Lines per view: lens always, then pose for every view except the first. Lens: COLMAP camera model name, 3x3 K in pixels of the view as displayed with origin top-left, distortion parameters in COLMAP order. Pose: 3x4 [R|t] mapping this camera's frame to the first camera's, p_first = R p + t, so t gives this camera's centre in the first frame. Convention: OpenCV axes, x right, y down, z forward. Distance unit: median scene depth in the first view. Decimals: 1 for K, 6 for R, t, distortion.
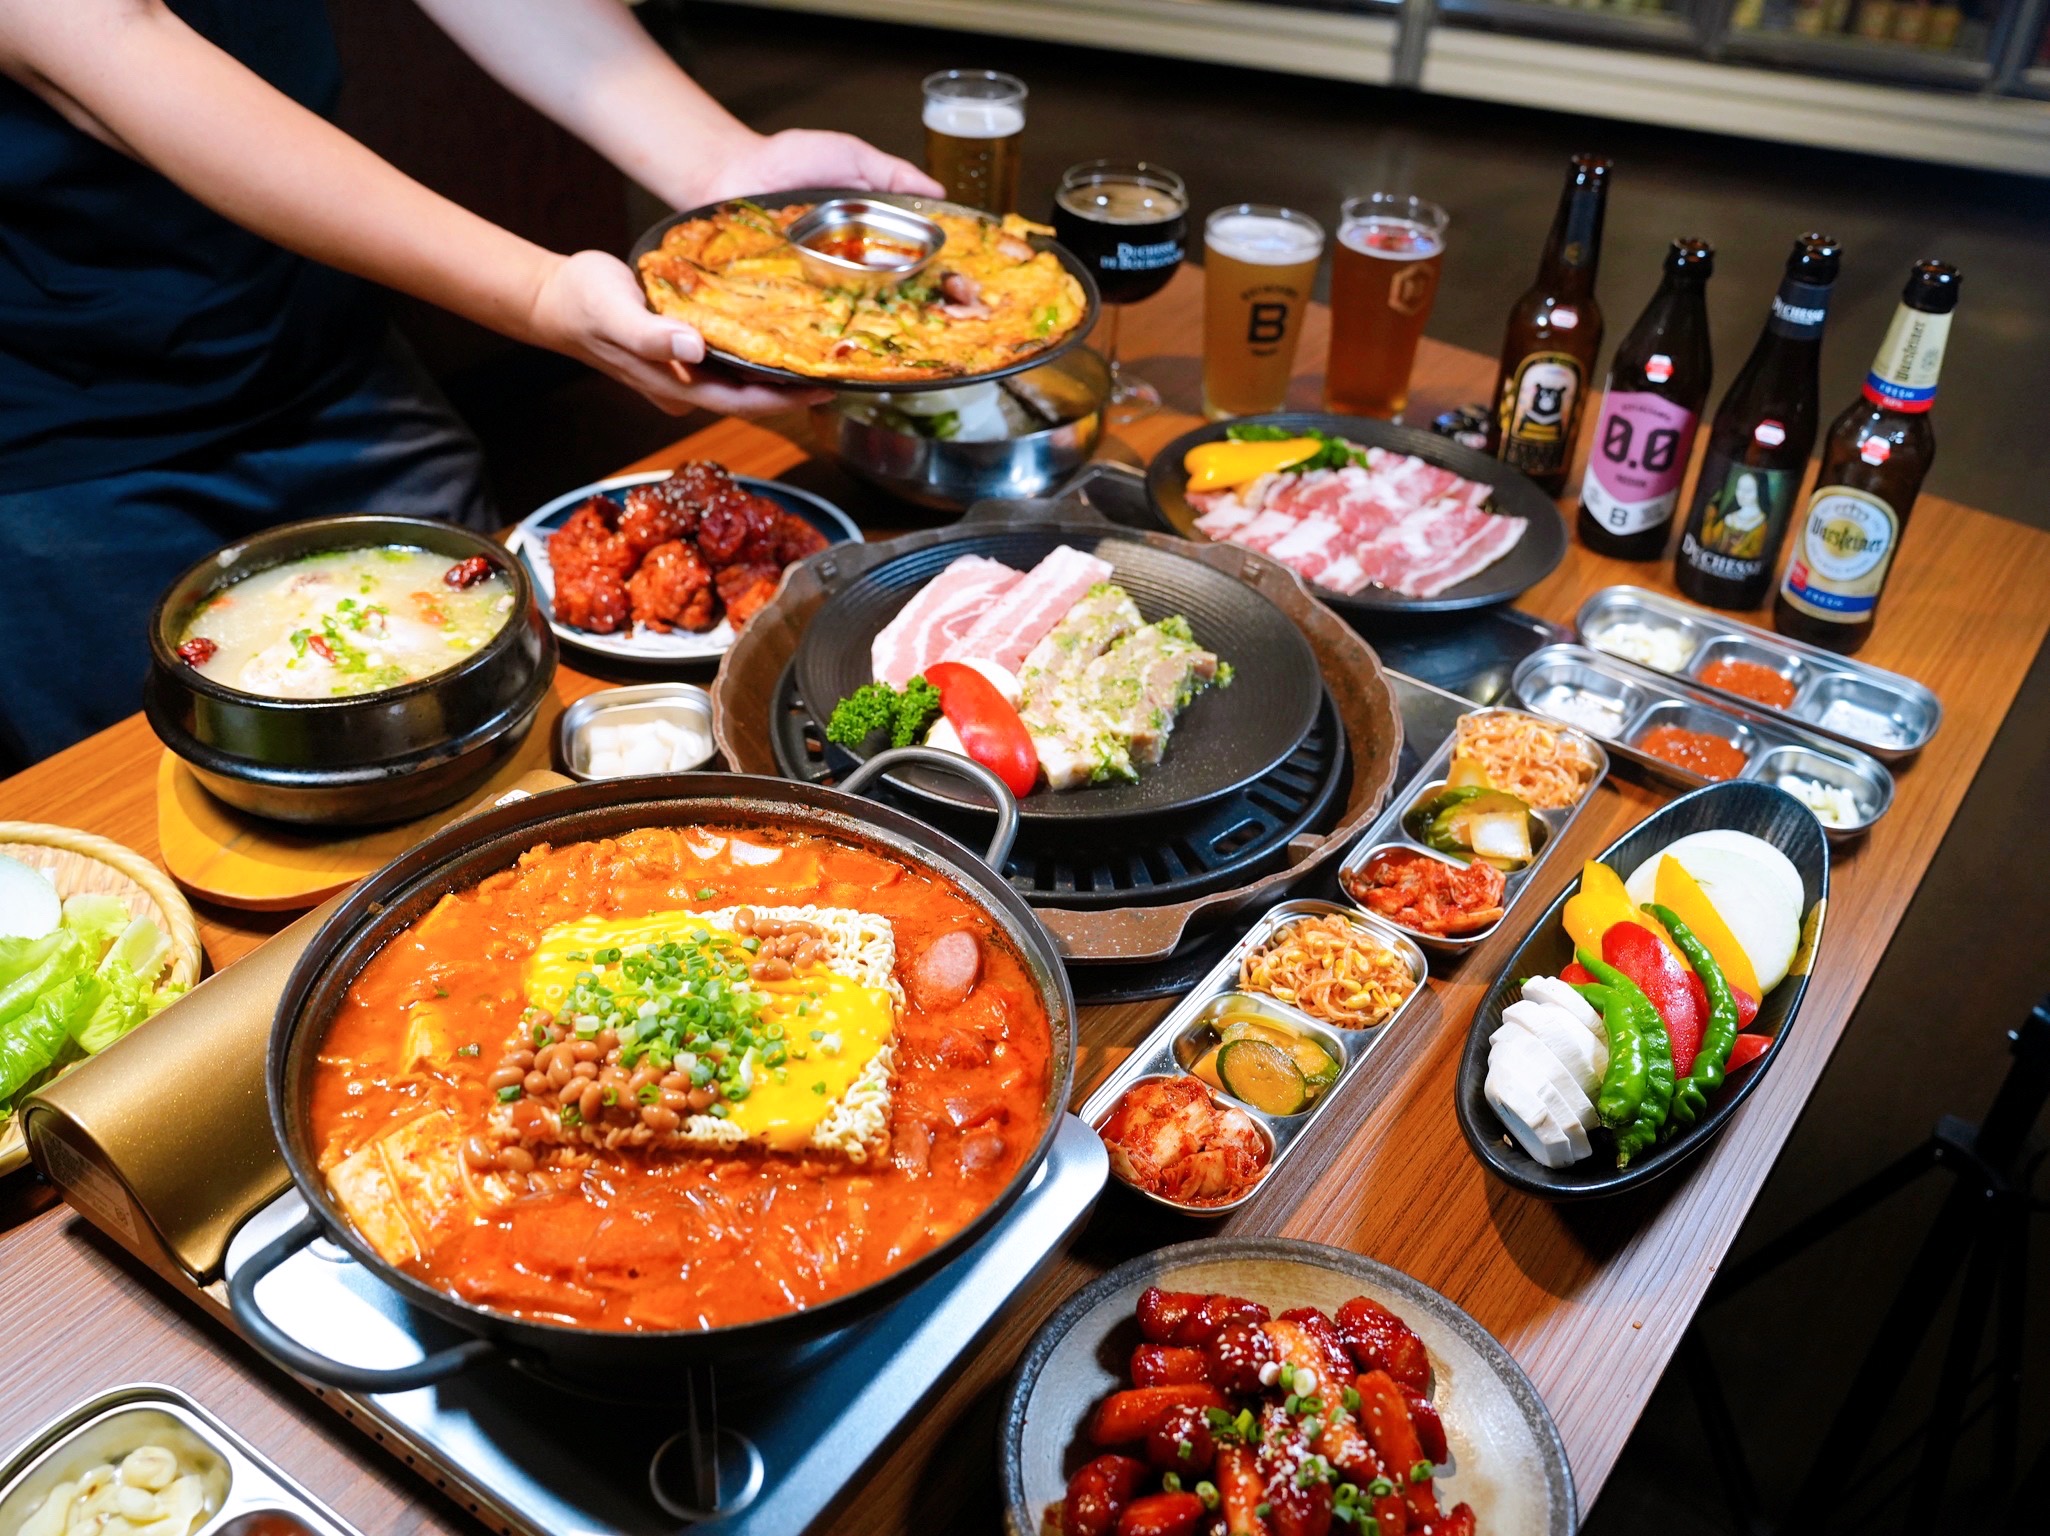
lens RADIAL K [[1751.0, 0, 1024.8], [0, 1751.0, 765.8], [0, 0, 1]] dist [-0.059902, -0.007301]
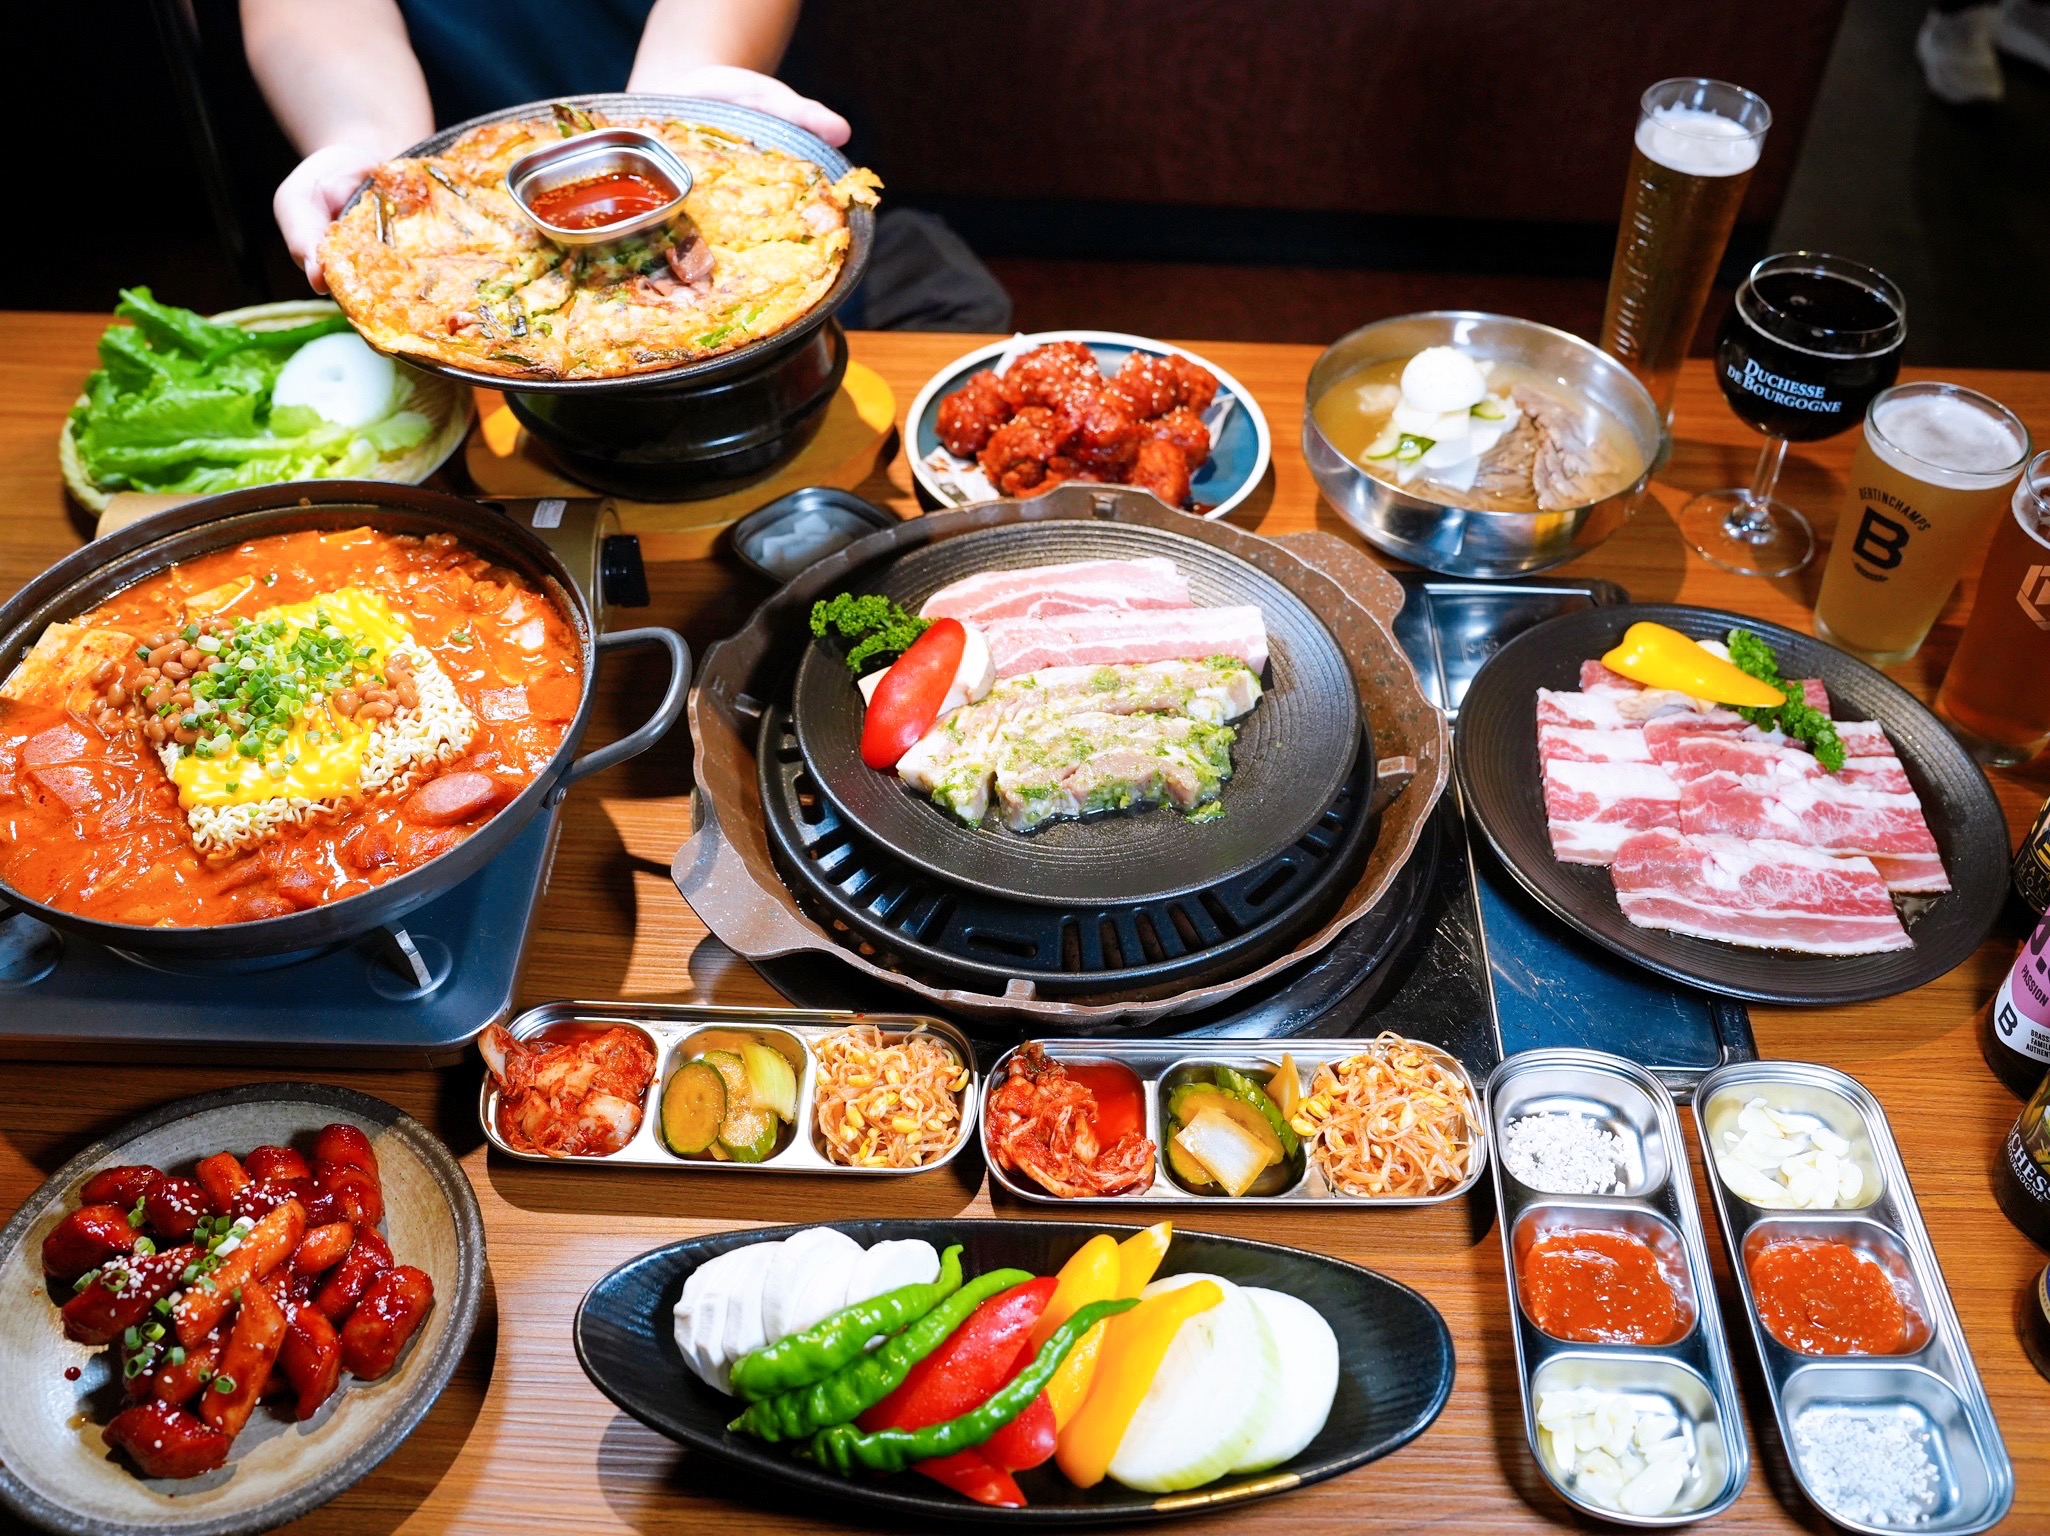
lens RADIAL K [[1751.0, 0, 1027.0], [0, 1751.0, 767.7], [0, 0, 1]] dist [-0.059902, -0.007301]
pose [[0.576851, 0.566879, -0.588126, 0.435992], [-0.495360, 0.815261, 0.299946, -0.222746], [0.649509, 0.118310, 0.751093, 0.220227]]
